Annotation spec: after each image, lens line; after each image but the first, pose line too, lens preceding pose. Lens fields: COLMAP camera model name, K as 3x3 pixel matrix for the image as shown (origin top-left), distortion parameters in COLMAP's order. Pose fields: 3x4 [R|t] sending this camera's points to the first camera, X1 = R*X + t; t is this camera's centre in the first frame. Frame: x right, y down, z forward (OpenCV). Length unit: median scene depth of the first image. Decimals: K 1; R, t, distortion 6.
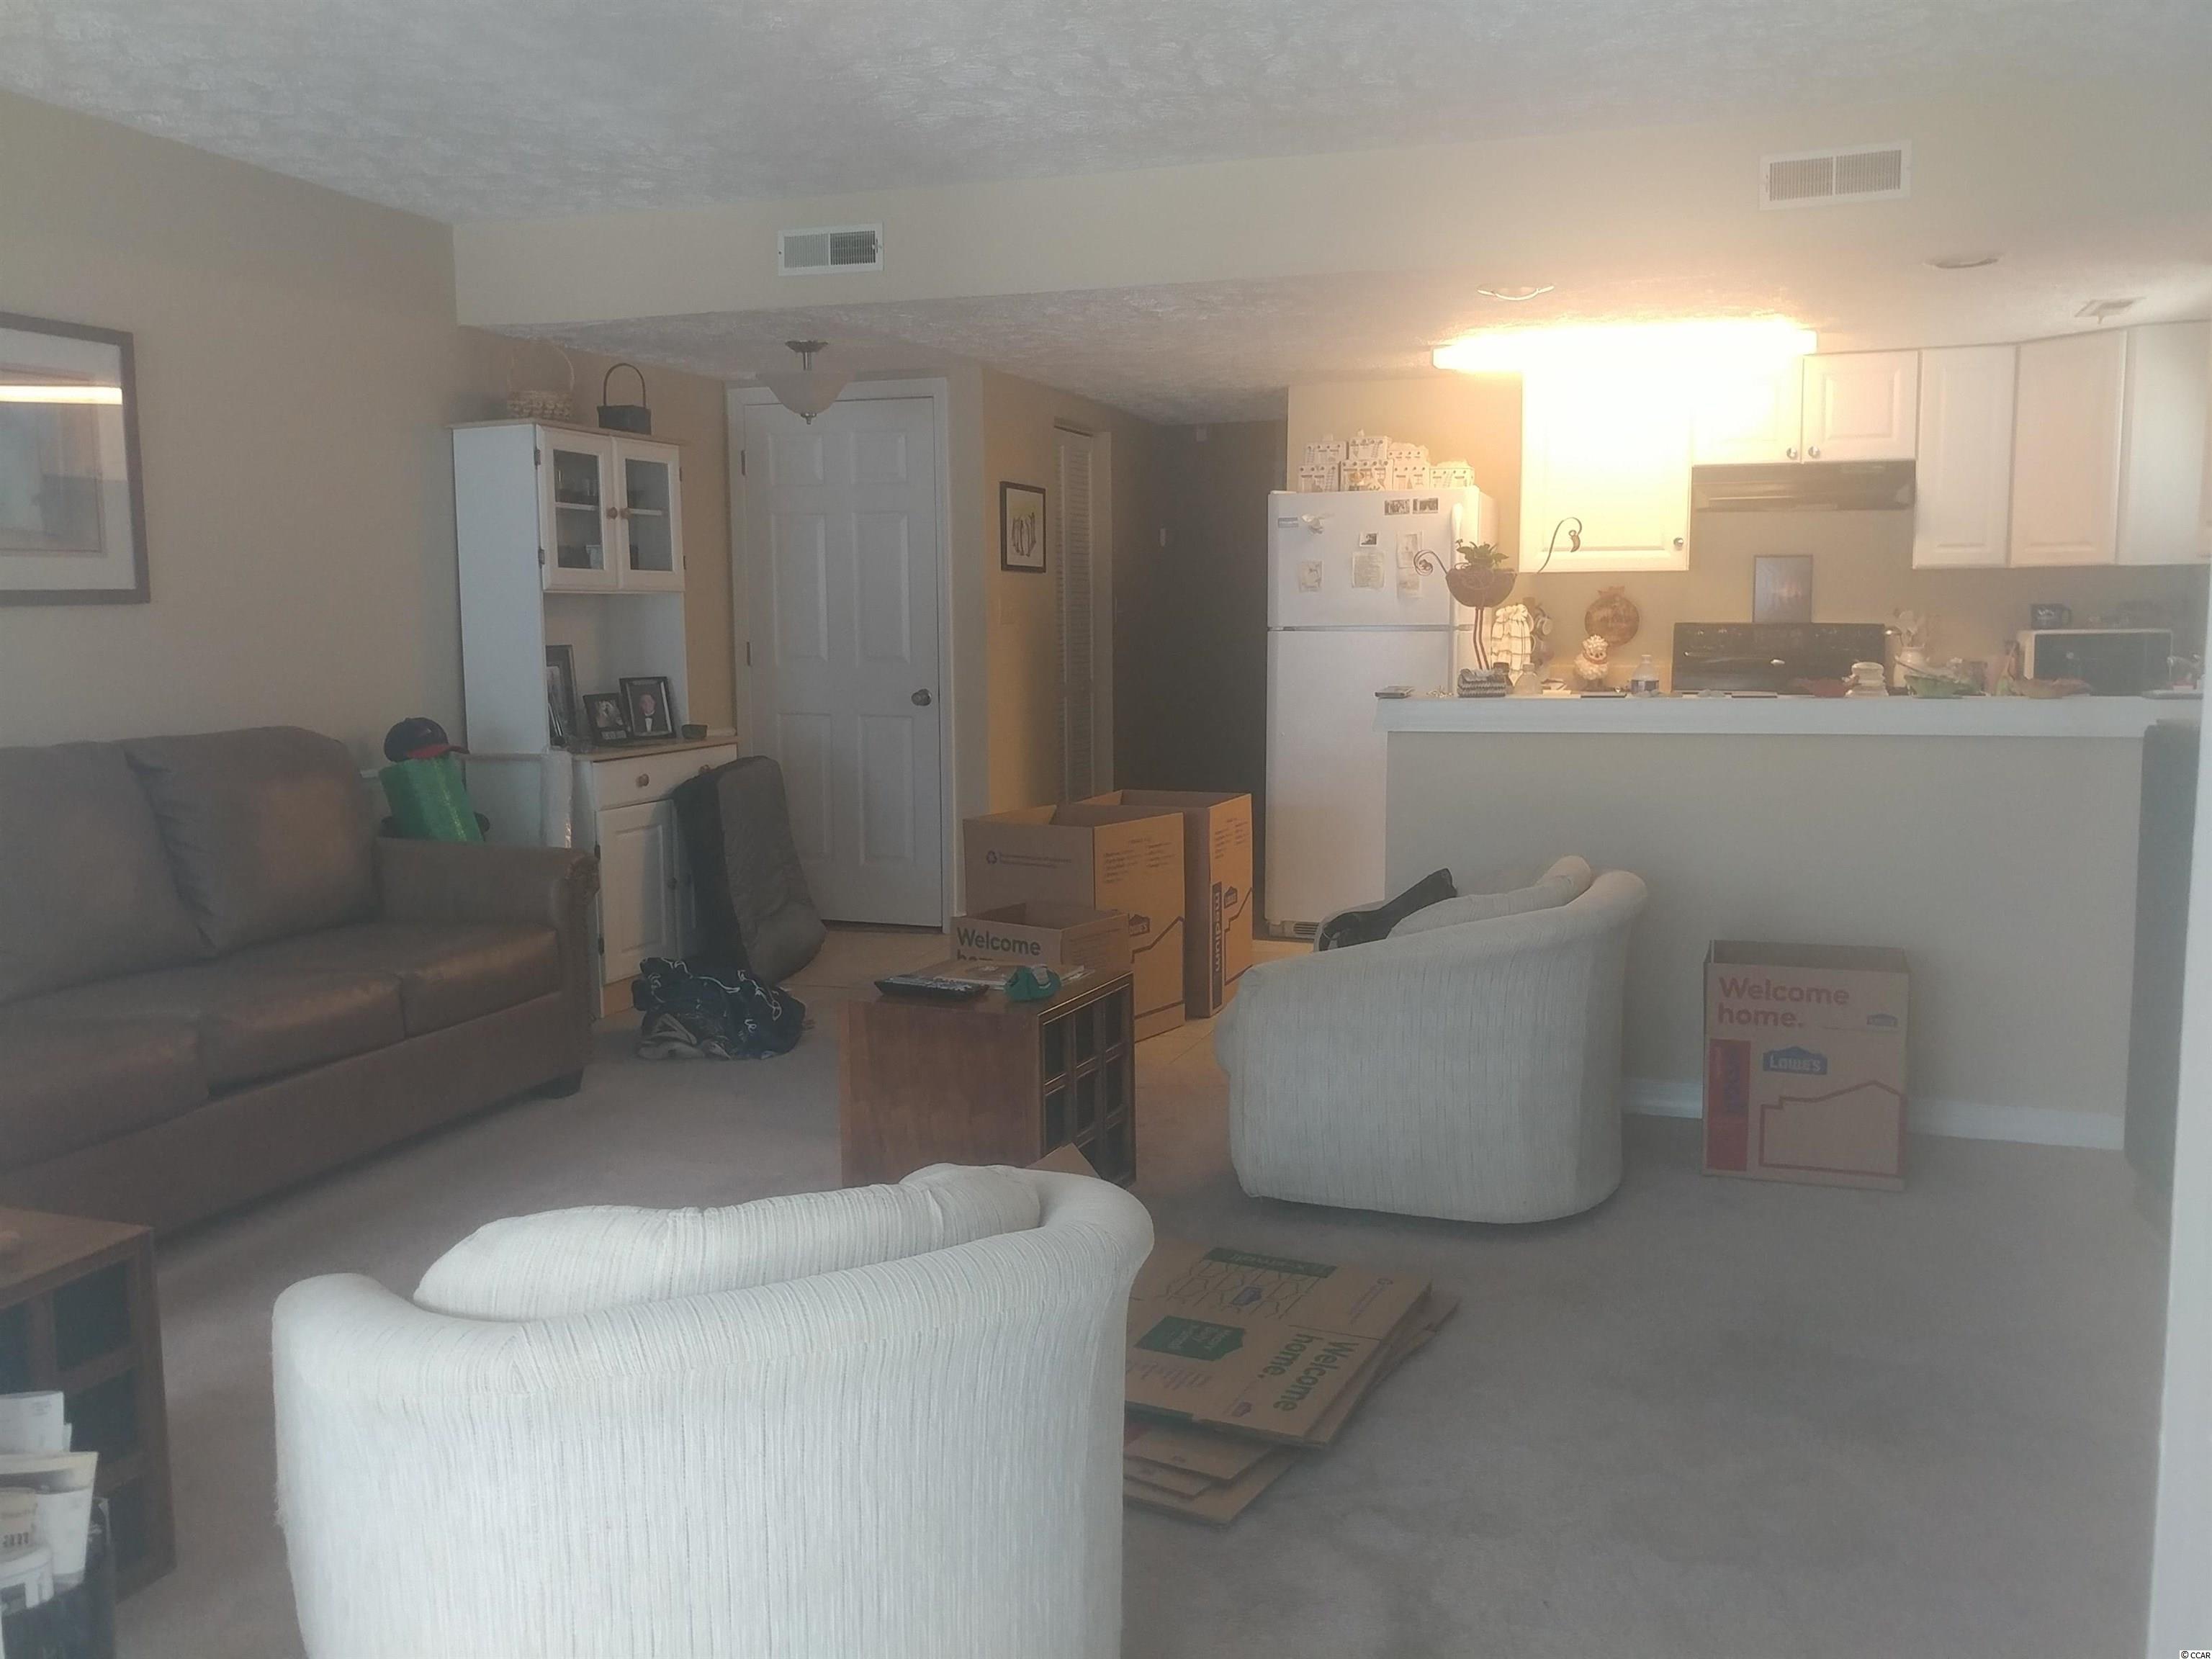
lens RADIAL K [[1831.9, 0, 1140.3], [0, 1831.9, 829.7], [0, 0, 1]] dist [0.045520, -0.120790]
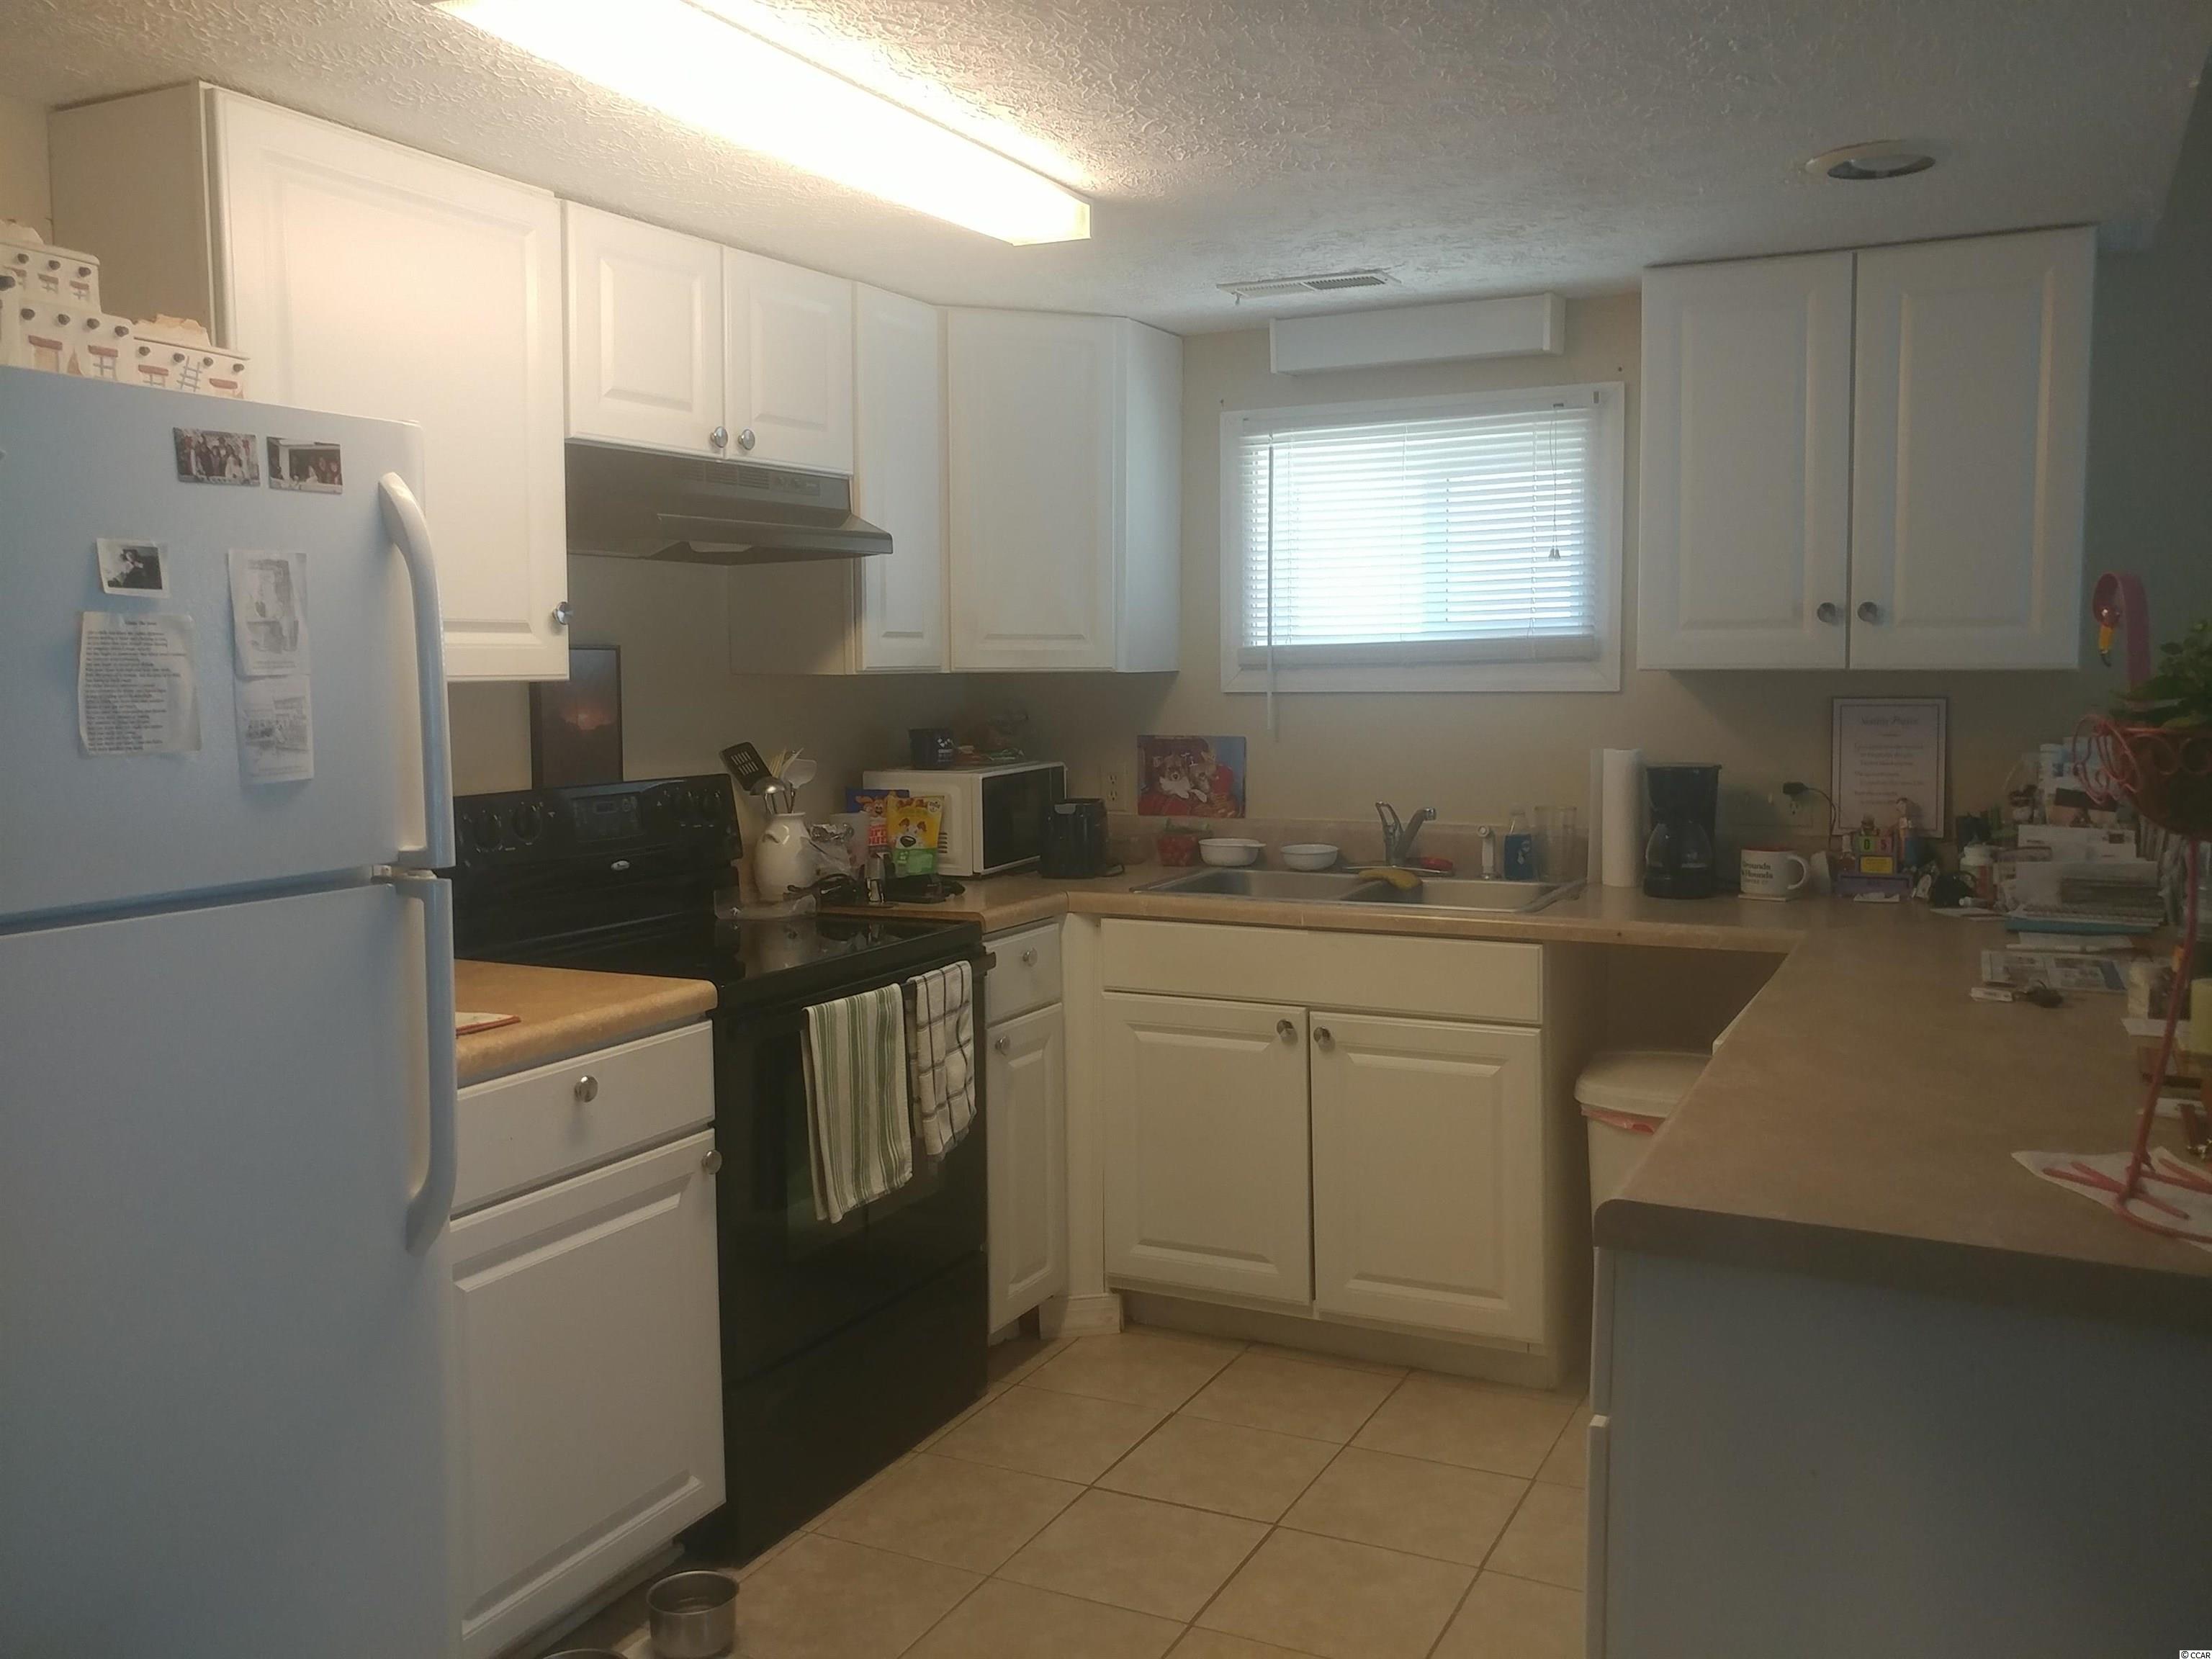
lens RADIAL K [[1850.8, 0, 1169.2], [0, 1850.8, 747.3], [0, 0, 1]] dist [0.031286, 0.000293]
pose [[0.113373, -0.044065, 0.992575, -0.120726], [0.127743, 0.991371, 0.029421, -0.121114], [-0.985306, 0.123459, 0.118023, 0.819952]]
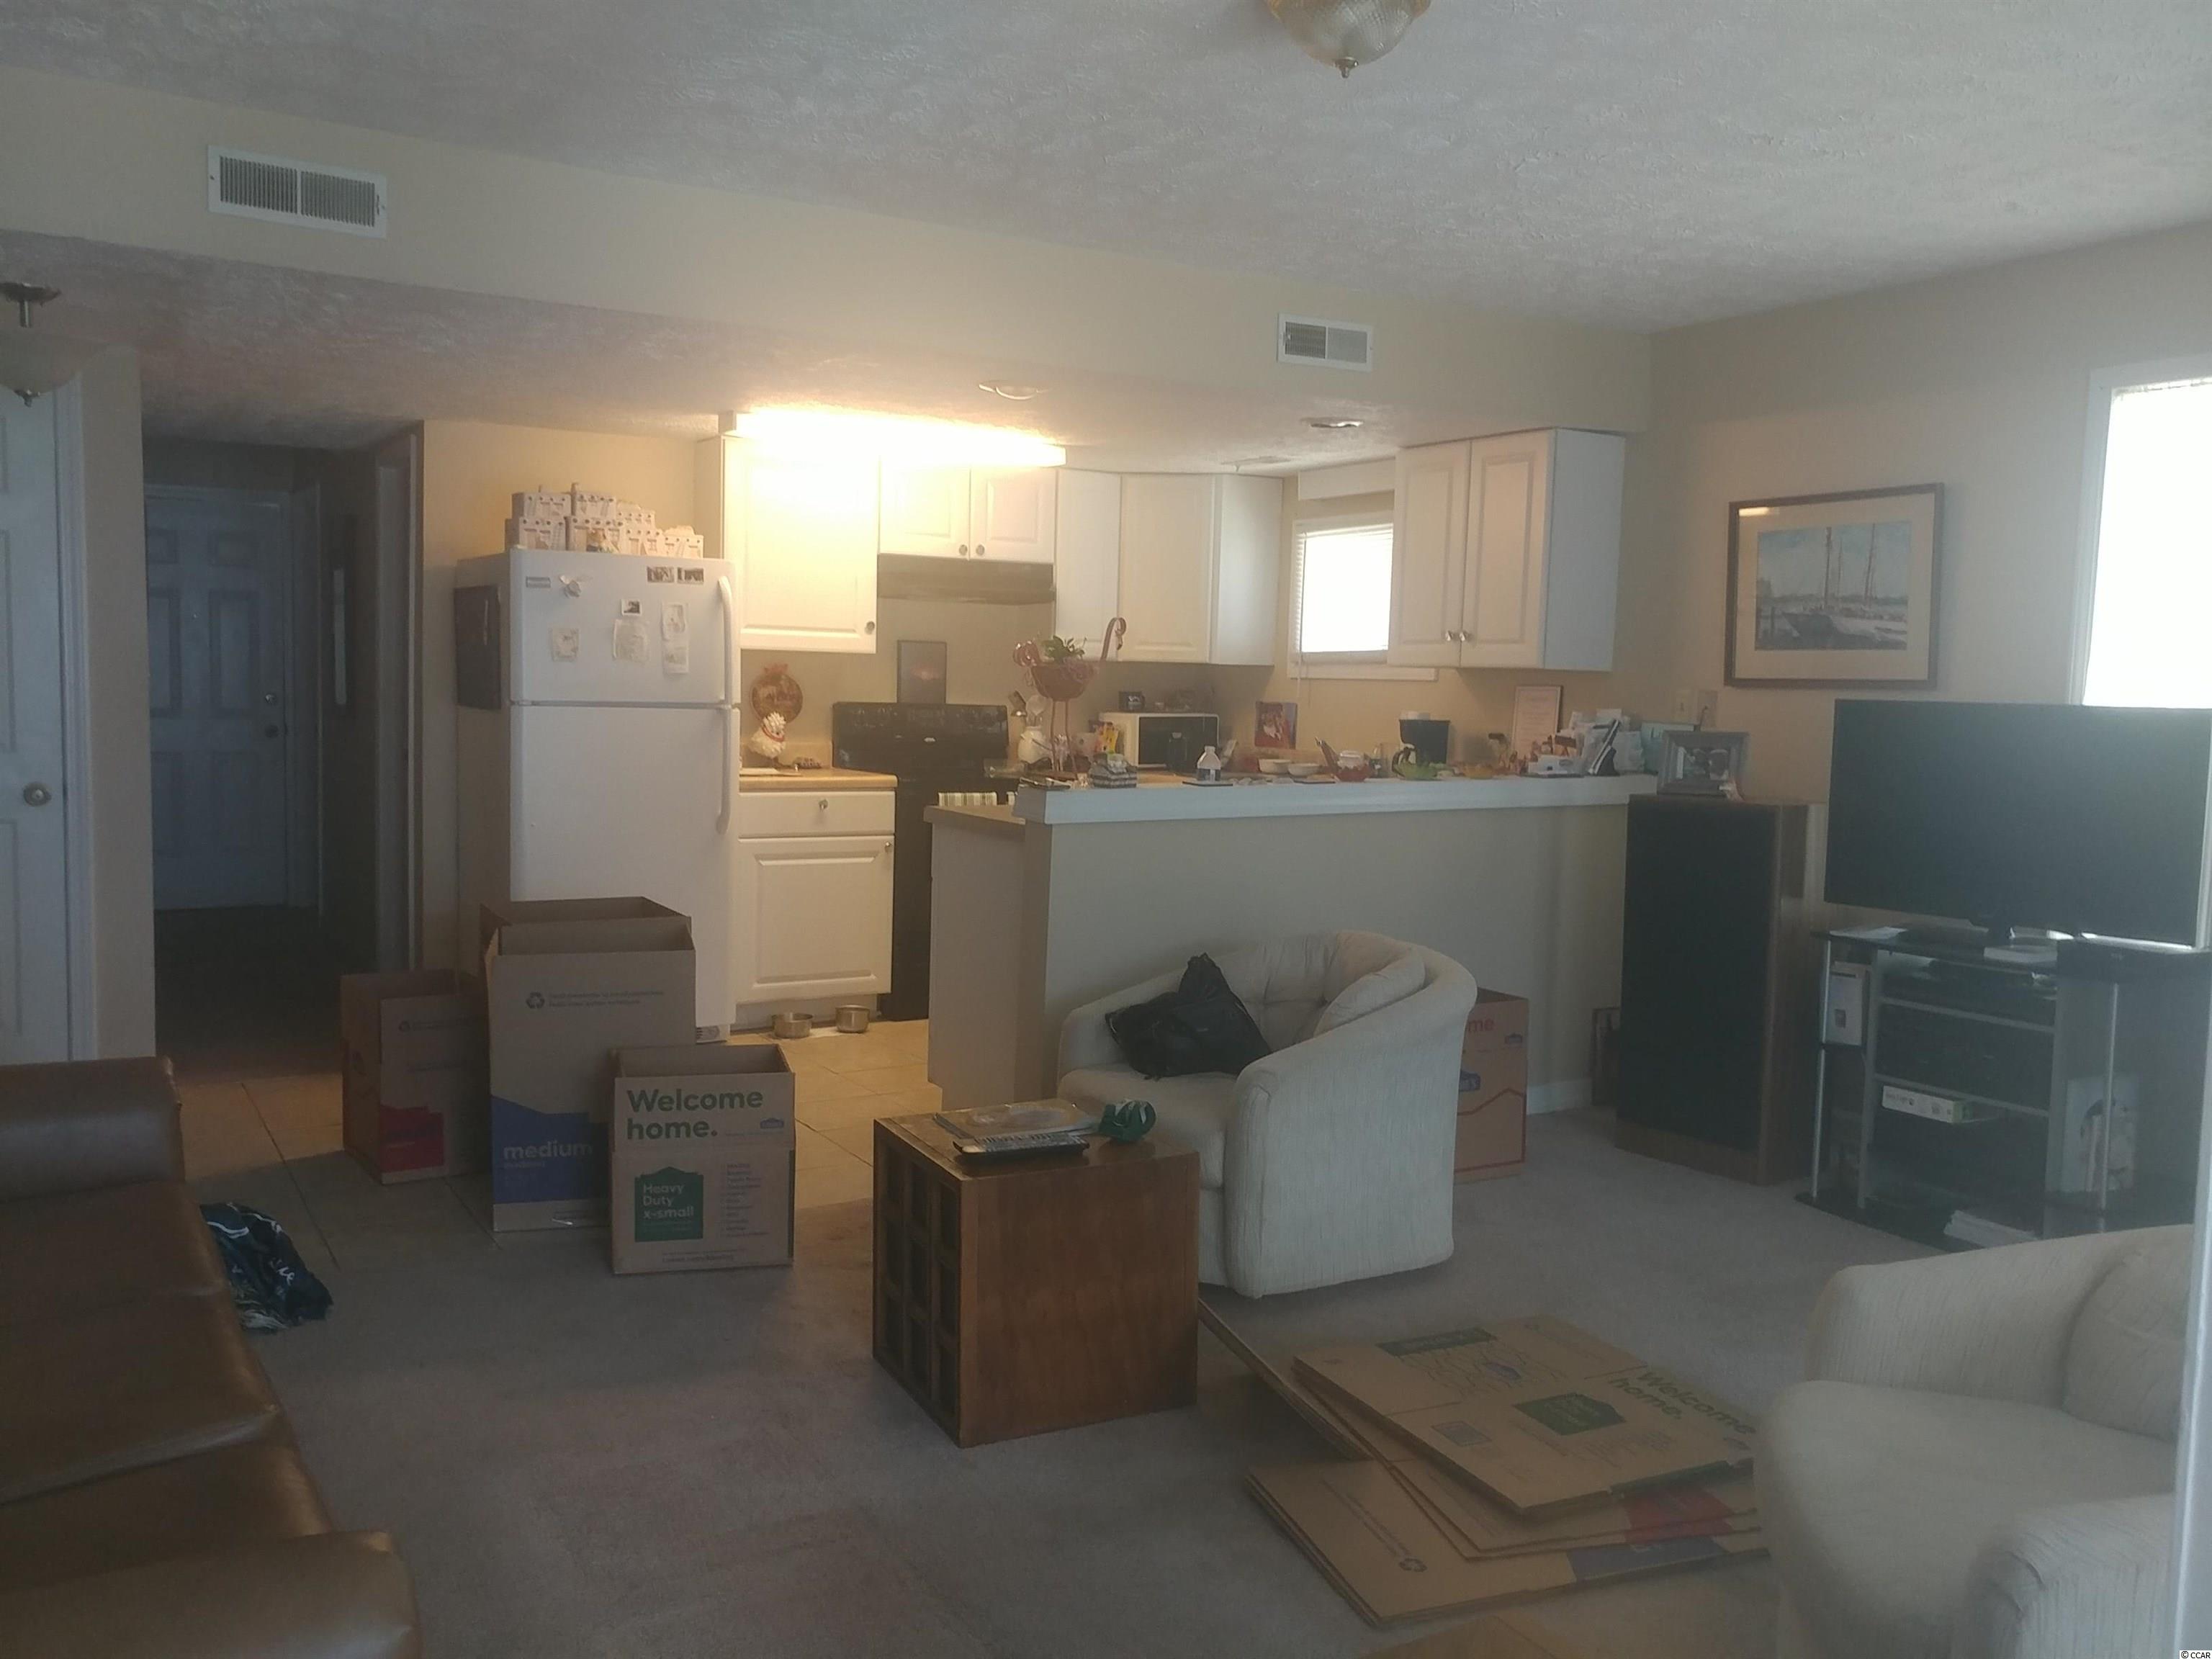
lens RADIAL K [[1831.9, 0, 1140.3], [0, 1831.9, 829.7], [0, 0, 1]] dist [0.045520, -0.120790]
pose [[0.632219, -0.042809, 0.773606, -0.421202], [0.065481, 0.997852, 0.001705, -0.033045], [-0.772018, 0.049579, 0.633664, 0.231471]]
